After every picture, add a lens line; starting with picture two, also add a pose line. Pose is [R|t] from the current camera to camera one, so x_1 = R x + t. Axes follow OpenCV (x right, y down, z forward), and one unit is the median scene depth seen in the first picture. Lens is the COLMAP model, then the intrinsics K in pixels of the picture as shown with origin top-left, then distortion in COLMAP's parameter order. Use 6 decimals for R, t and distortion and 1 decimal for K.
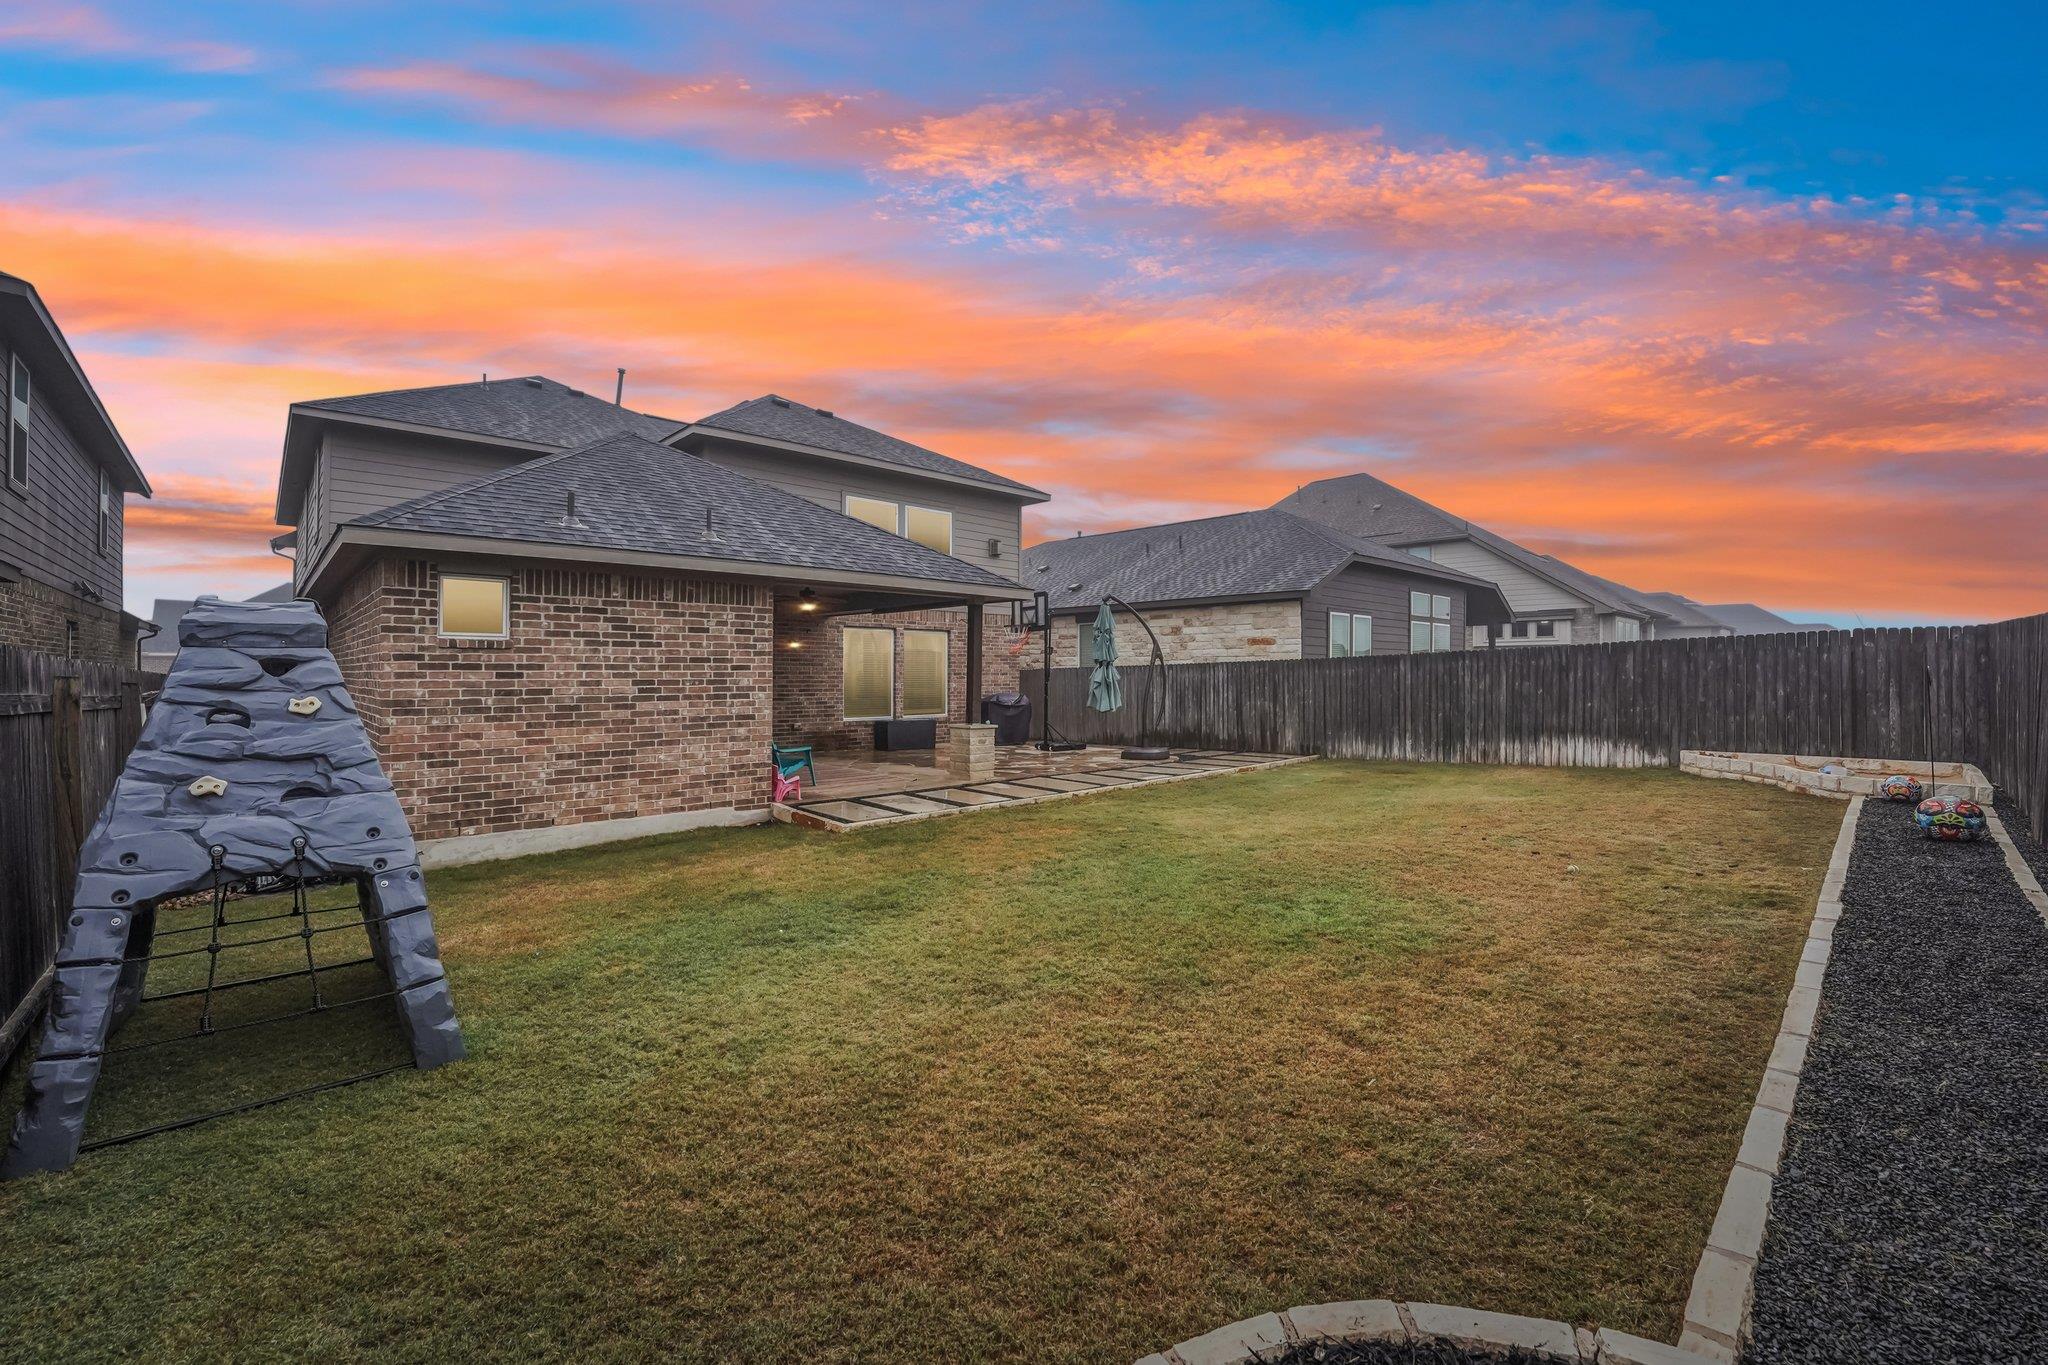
lens RADIAL K [[832.1, 0, 1010.1], [0, 832.1, 676.0], [0, 0, 1]] dist [-0.016388, -0.000125]
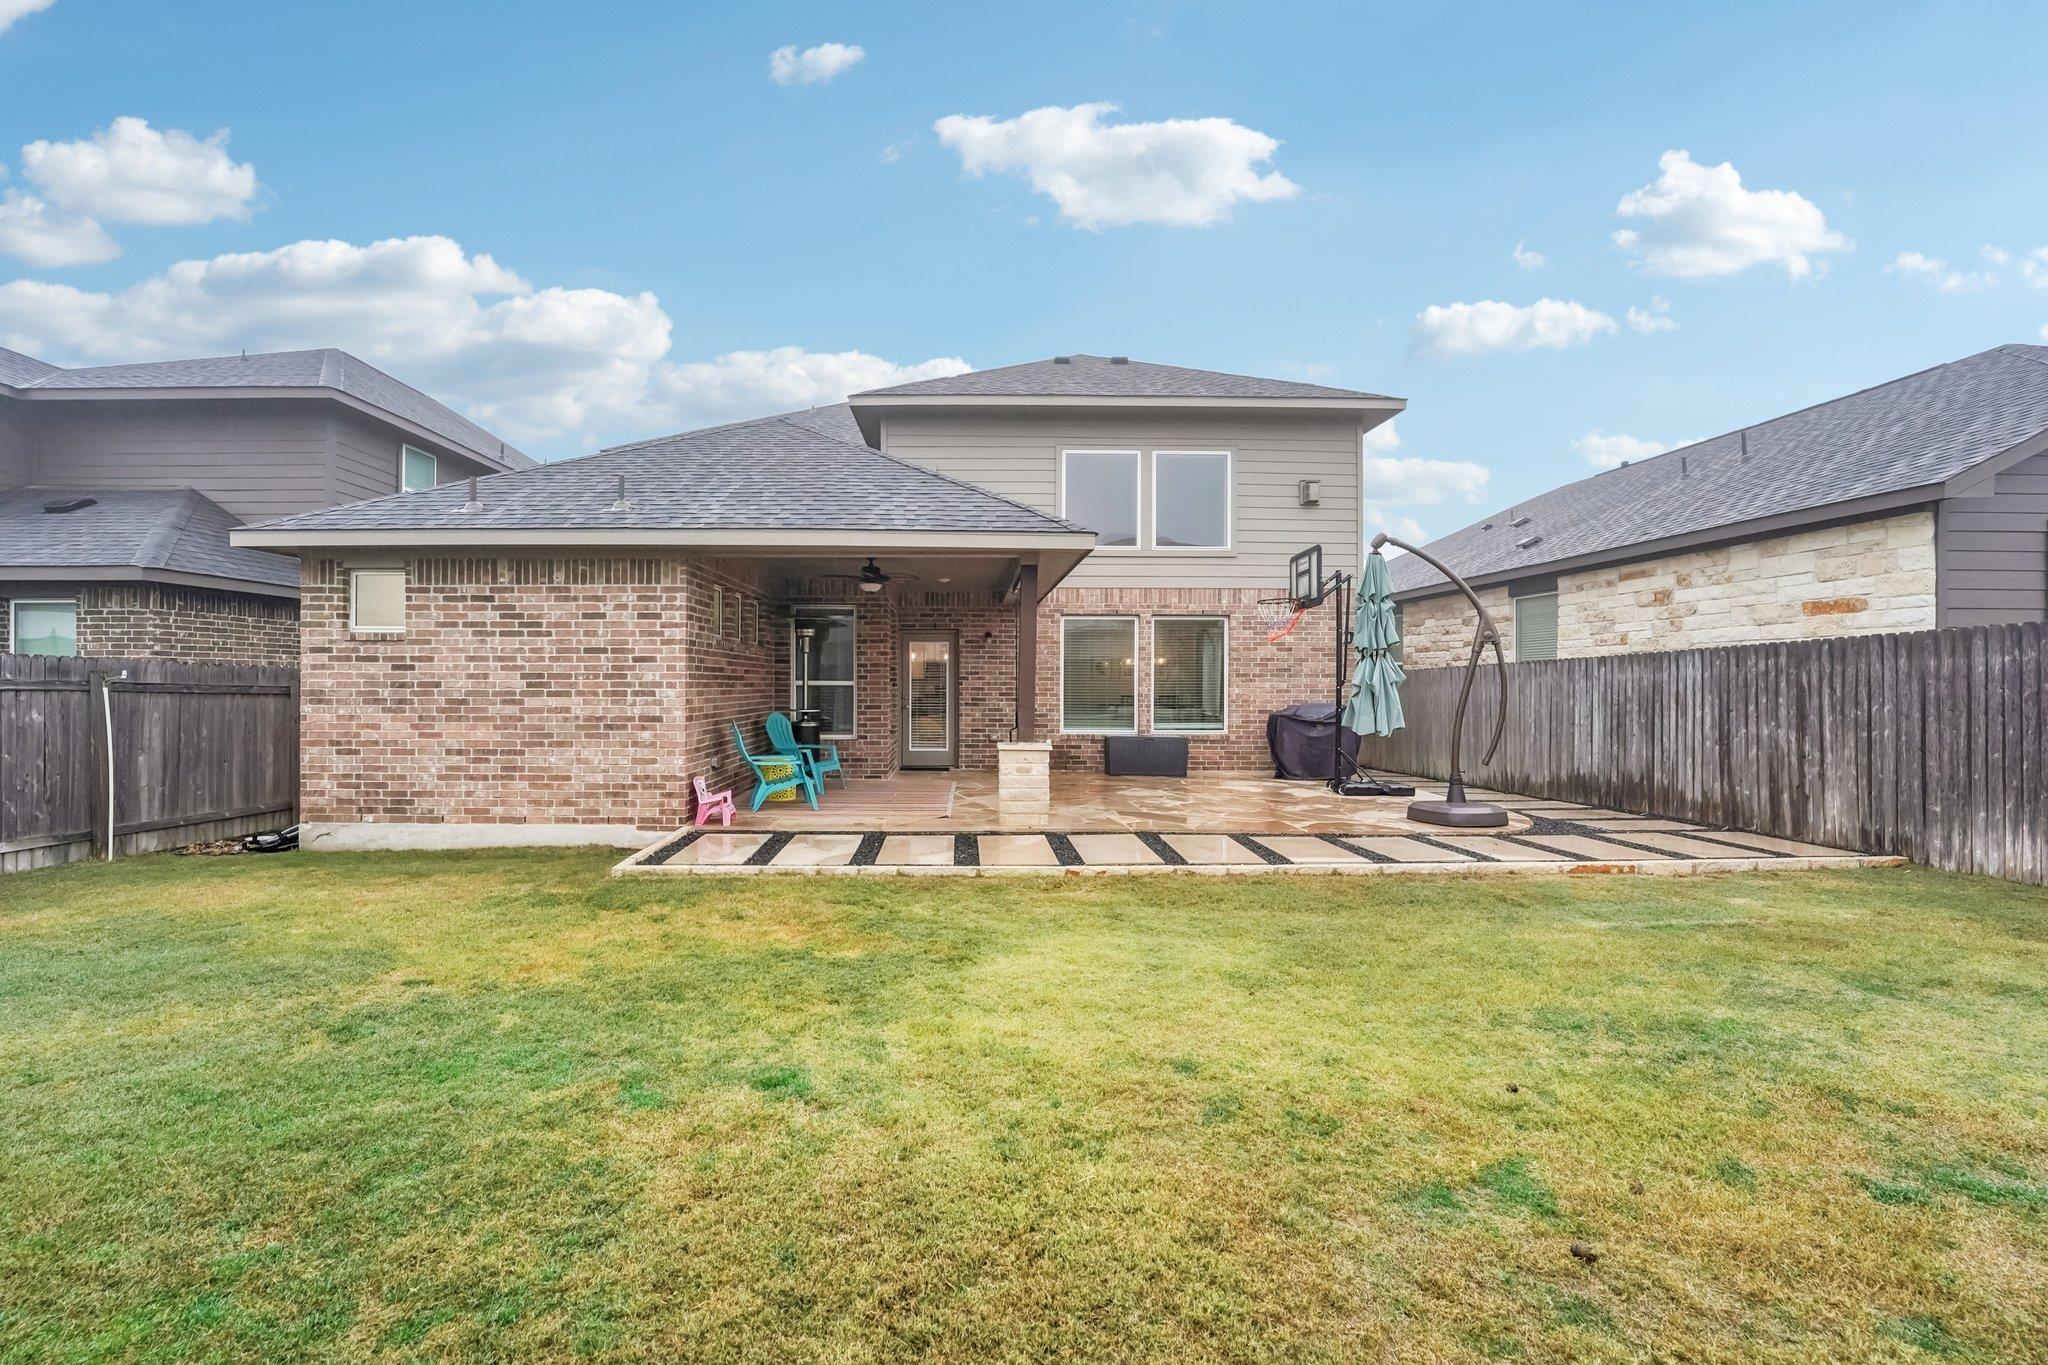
lens RADIAL K [[853.0, 0, 976.0], [0, 853.0, 683.7], [0, 0, 1]] dist [-0.021044, 0.000055]
pose [[0.743552, 0.002873, -0.668672, 0.521559], [-0.005613, 0.999982, -0.001946, 0.015061], [0.668655, 0.005200, 0.743555, 0.619787]]
